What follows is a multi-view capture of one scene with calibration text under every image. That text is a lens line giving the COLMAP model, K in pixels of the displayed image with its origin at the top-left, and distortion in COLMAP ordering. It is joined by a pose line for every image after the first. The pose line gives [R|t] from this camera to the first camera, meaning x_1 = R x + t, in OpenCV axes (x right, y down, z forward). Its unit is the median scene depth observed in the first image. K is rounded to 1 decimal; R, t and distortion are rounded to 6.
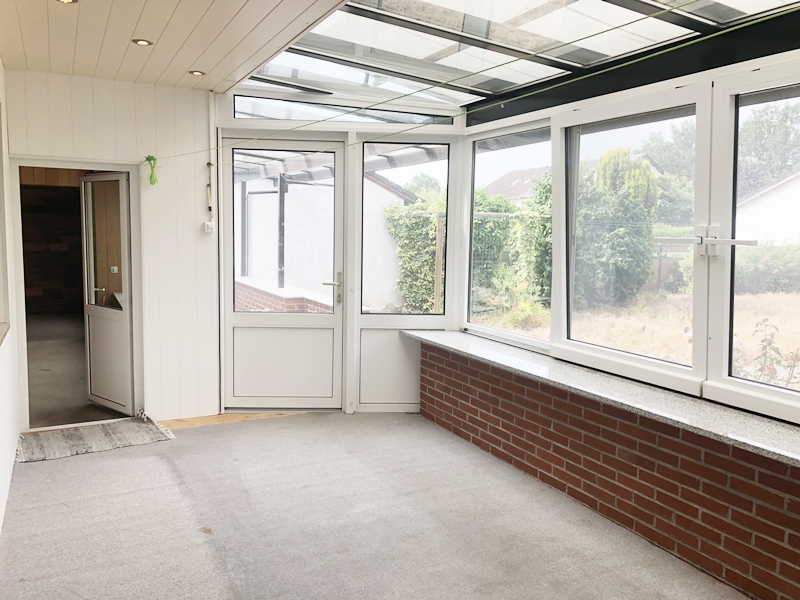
lens RADIAL K [[660.5, 0, 399.7], [0, 660.5, 300.2], [0, 0, 1]] dist [0.013323, -0.010546]
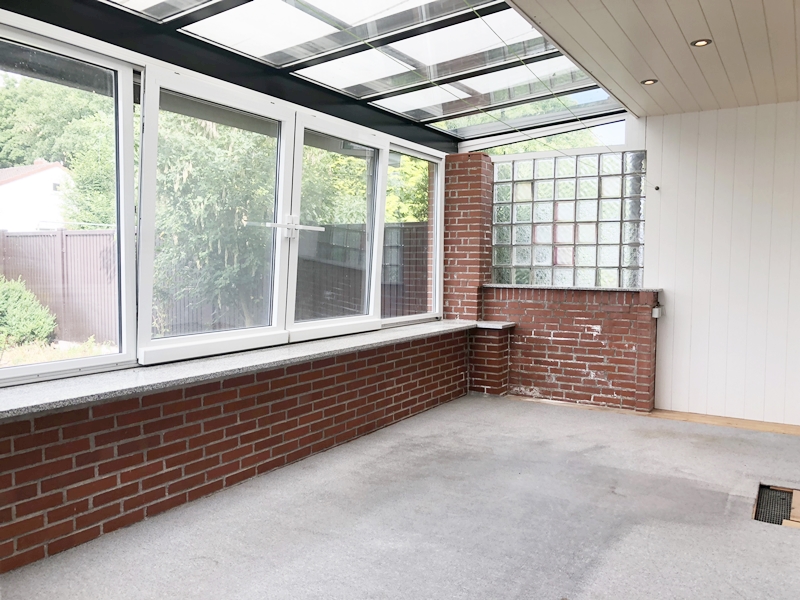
lens RADIAL K [[660.5, 0, 391.8], [0, 660.5, 301.9], [0, 0, 1]] dist [0.013323, -0.010546]
pose [[-0.523013, -0.074050, 0.849102, -0.720182], [0.075487, 0.988280, 0.132684, -0.089970], [-0.848976, 0.133491, -0.511293, 1.356810]]
